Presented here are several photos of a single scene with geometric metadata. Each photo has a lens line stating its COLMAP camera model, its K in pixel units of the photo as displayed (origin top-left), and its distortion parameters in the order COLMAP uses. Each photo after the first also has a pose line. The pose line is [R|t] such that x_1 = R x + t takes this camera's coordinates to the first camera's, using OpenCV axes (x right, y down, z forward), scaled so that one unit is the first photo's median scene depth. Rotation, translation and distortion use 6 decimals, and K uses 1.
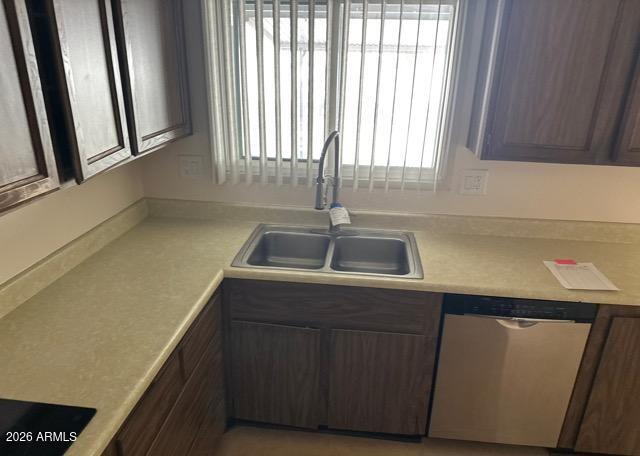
lens RADIAL K [[454.4, 0, 320.0], [0, 454.4, 228.0], [0, 0, 1]] dist [-0.003157, -0.001711]
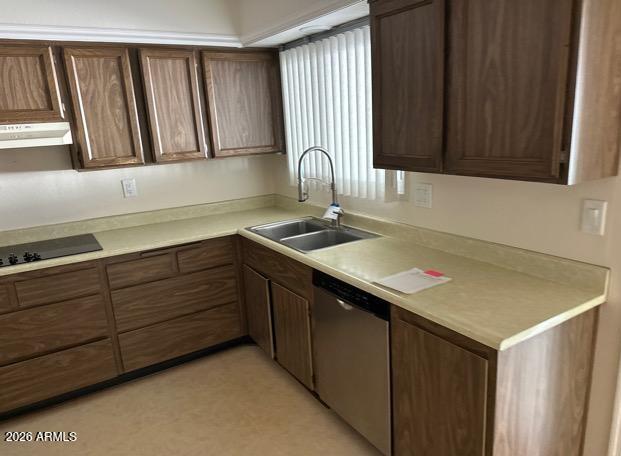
lens RADIAL K [[442.7, 0, 310.5], [0, 442.7, 228.0], [0, 0, 1]] dist [0.000715, 0.000088]
pose [[0.622447, 0.129903, -0.771806, 1.099292], [-0.214916, 0.976592, -0.008955, 0.045090], [0.752576, 0.171448, 0.635794, 0.181930]]
